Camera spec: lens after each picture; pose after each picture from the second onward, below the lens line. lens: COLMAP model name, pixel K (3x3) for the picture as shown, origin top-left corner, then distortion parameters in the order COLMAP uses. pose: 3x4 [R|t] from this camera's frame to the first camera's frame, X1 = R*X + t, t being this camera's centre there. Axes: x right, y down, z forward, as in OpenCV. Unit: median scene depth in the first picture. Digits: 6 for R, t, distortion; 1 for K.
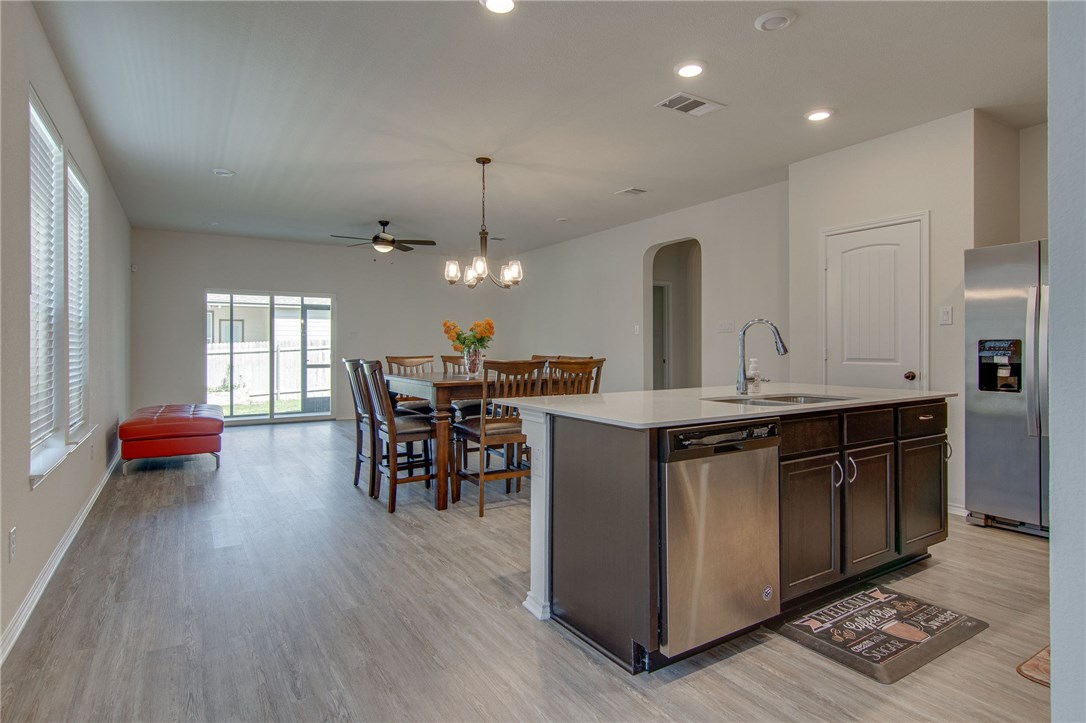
lens RADIAL K [[581.7, 0, 556.4], [0, 581.7, 365.9], [0, 0, 1]] dist [0.000881, 0.000393]
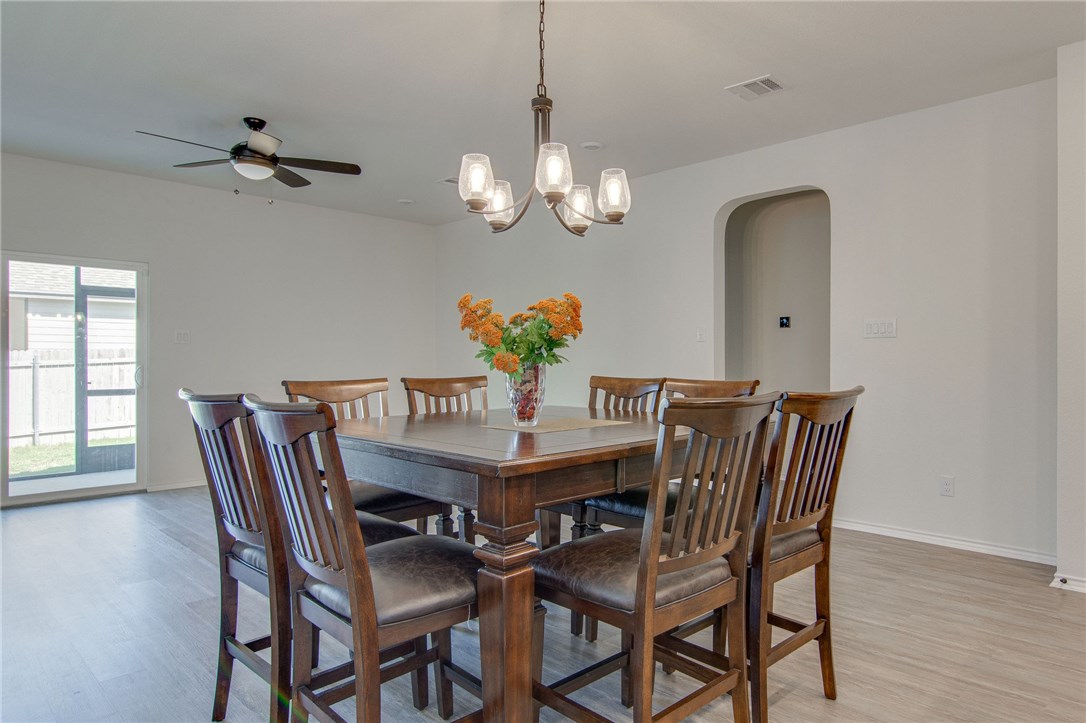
lens RADIAL K [[580.8, 0, 571.0], [0, 580.8, 377.9], [0, 0, 1]] dist [0.000077, 0.001605]
pose [[0.962181, -0.004973, 0.272365, -0.166305], [0.006105, 0.999976, -0.003311, -0.012939], [-0.272341, 0.004849, 0.962188, 0.421299]]
